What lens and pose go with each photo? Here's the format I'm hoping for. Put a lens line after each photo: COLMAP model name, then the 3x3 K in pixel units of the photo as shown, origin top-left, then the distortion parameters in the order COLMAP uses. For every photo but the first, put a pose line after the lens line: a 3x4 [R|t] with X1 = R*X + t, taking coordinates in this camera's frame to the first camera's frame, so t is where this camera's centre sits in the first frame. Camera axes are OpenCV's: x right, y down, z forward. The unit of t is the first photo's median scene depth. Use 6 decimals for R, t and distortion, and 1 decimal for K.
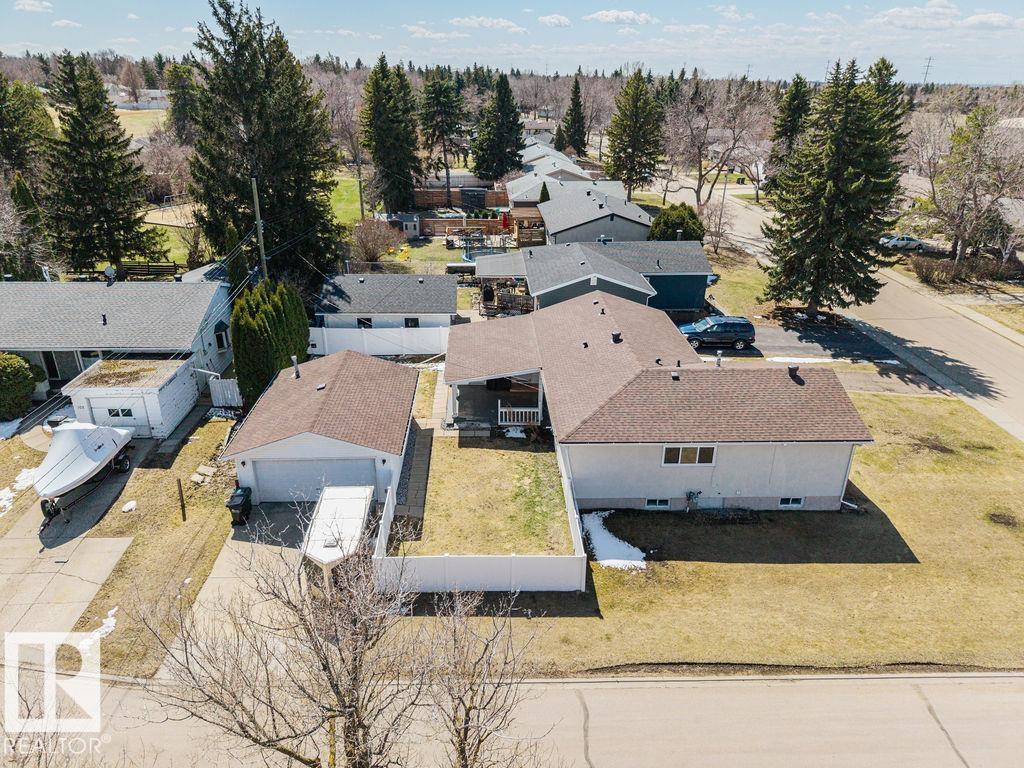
lens RADIAL K [[685.4, 0, 512.1], [0, 685.4, 387.4], [0, 0, 1]] dist [0.023577, -0.021807]
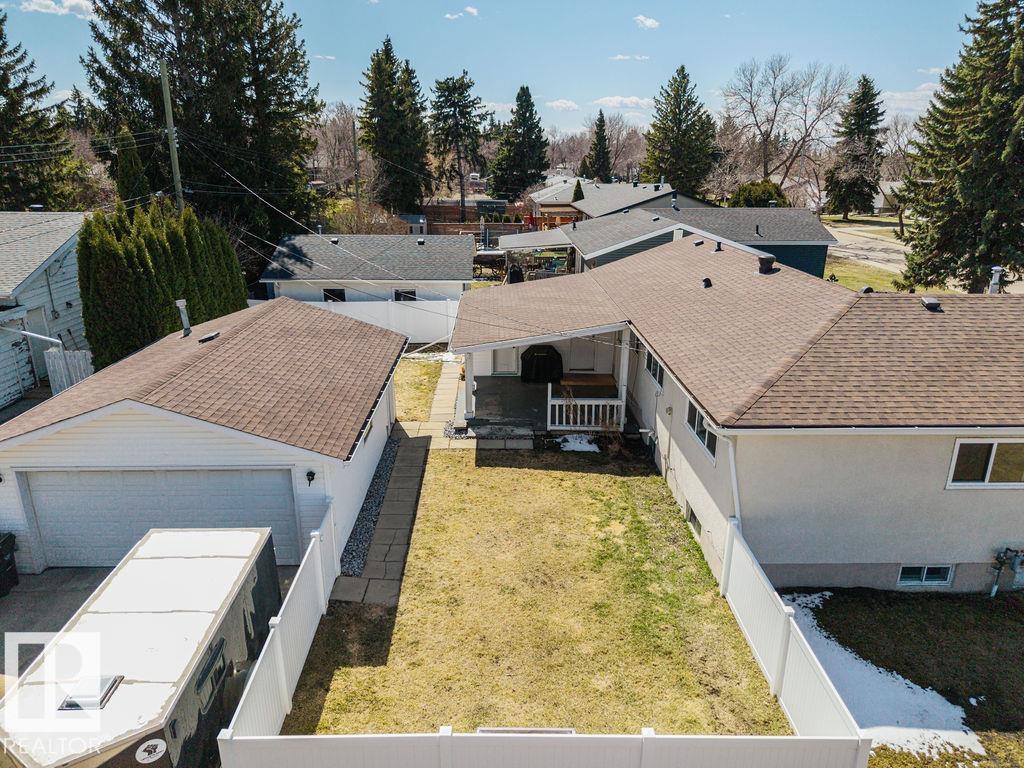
lens RADIAL K [[690.4, 0, 512.0], [0, 690.4, 384.0], [0, 0, 1]] dist [-0.000001, -0.005221]
pose [[0.999837, 0.001717, -0.017950, -0.039563], [-0.003594, 0.994461, -0.105049, 0.077490], [0.017670, 0.105097, 0.994305, 0.448819]]
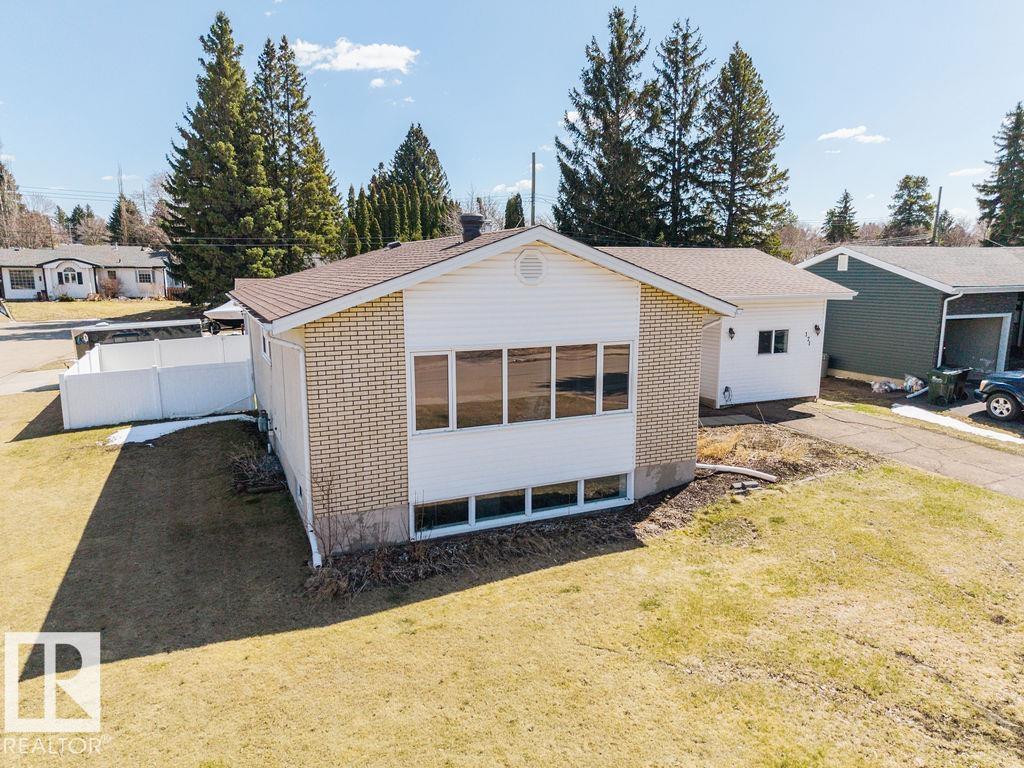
lens RADIAL K [[681.8, 0, 512.1], [0, 681.8, 388.5], [0, 0, 1]] dist [0.030165, -0.001698]
pose [[0.381693, 0.152093, -0.911690, 0.695759], [-0.376392, 0.926455, -0.003027, 0.049388], [0.844179, 0.344308, 0.410868, 0.768060]]
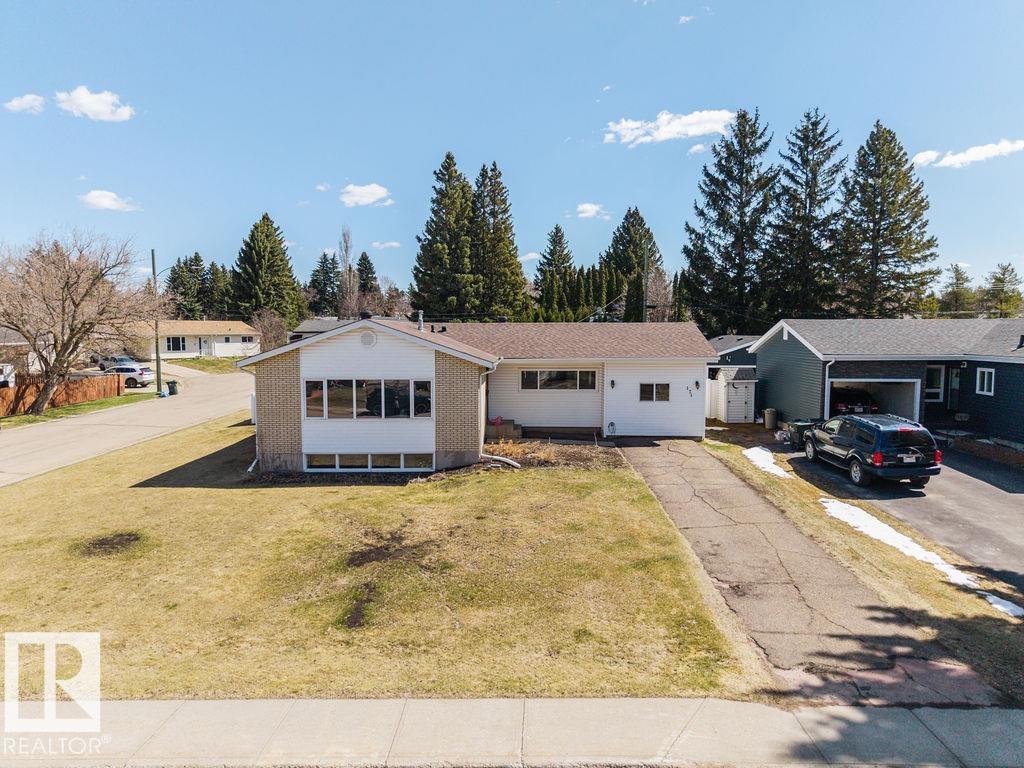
lens RADIAL K [[676.0, 0, 512.6], [0, 676.0, 390.9], [0, 0, 1]] dist [0.055526, -0.023263]
pose [[-0.051131, 0.081523, -0.995359, 1.024298], [-0.410857, 0.906698, 0.095367, -0.079848], [0.910265, 0.413827, -0.012866, 1.038734]]
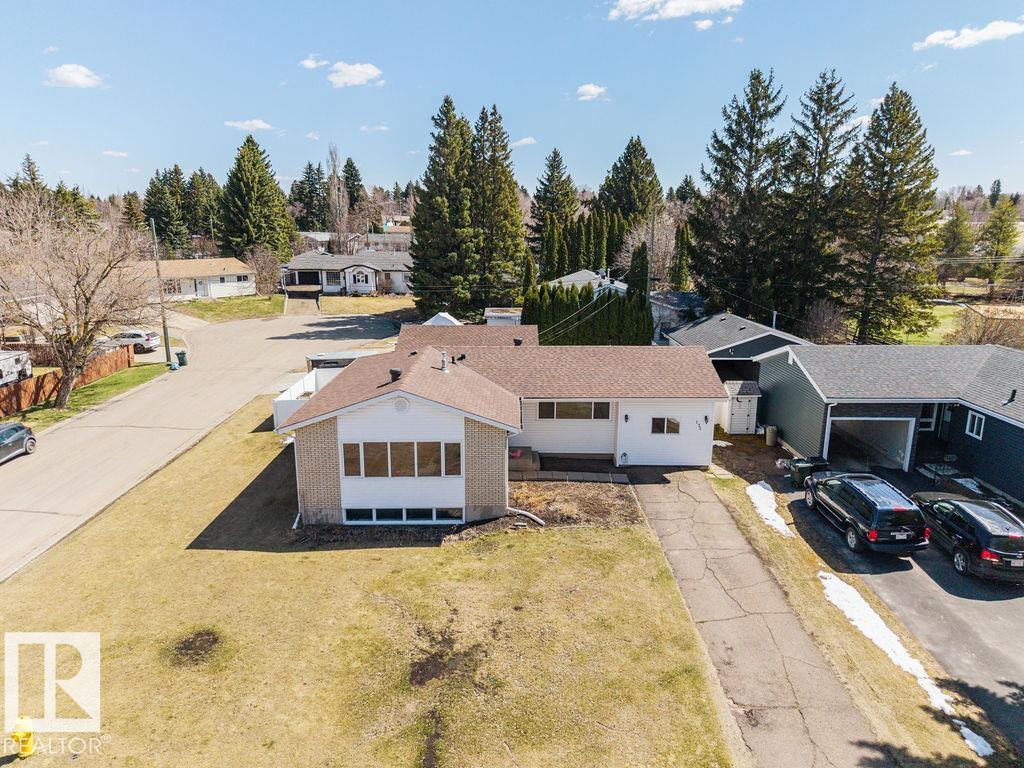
lens RADIAL K [[676.0, 0, 512.6], [0, 676.0, 390.9], [0, 0, 1]] dist [0.055526, -0.023263]
pose [[-0.033109, 0.235062, -0.971416, 1.037639], [-0.413595, 0.881599, 0.227425, -0.217671], [0.909859, 0.409303, 0.068032, 0.936444]]
